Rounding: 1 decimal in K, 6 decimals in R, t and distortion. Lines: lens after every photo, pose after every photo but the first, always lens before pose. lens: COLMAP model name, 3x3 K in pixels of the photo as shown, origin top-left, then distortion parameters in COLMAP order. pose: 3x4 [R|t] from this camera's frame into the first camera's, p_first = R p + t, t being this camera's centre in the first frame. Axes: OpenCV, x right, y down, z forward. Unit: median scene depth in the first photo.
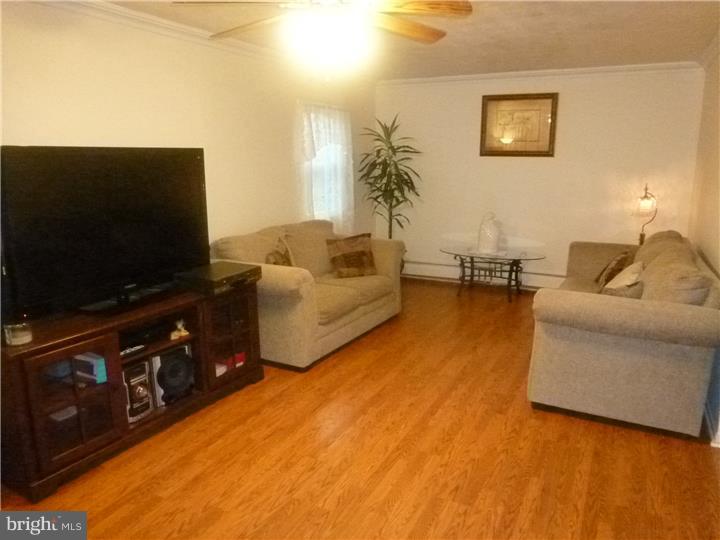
lens RADIAL K [[513.8, 0, 362.4], [0, 513.8, 270.1], [0, 0, 1]] dist [-0.067271, 0.025504]
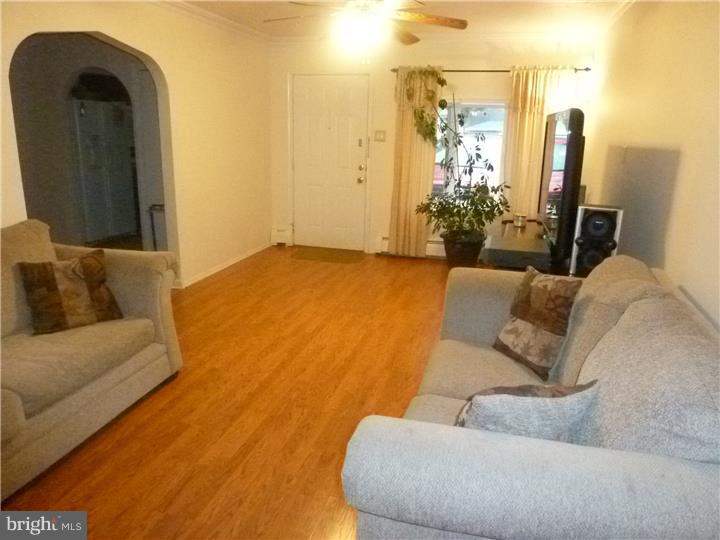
lens RADIAL K [[513.8, 0, 362.4], [0, 513.8, 270.1], [0, 0, 1]] dist [-0.067271, 0.025504]
pose [[-0.976270, 0.033667, -0.213923, 0.204467], [-0.069465, 0.886955, 0.456603, -0.393772], [0.205112, 0.460628, -0.863569, 1.930917]]
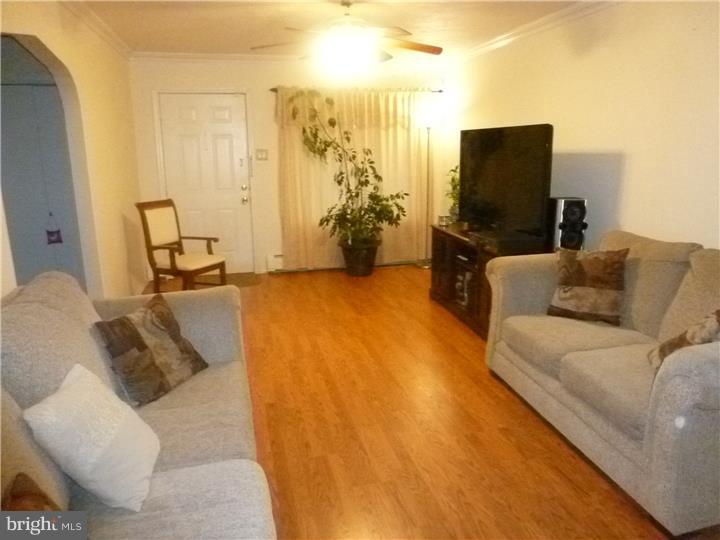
lens RADIAL K [[513.8, 0, 362.4], [0, 513.8, 270.1], [0, 0, 1]] dist [-0.067271, 0.025504]
pose [[-0.746454, 0.156931, -0.646667, 0.752188], [-0.132715, 0.917162, 0.375768, -0.340692], [0.652068, 0.366316, -0.663792, 1.724961]]
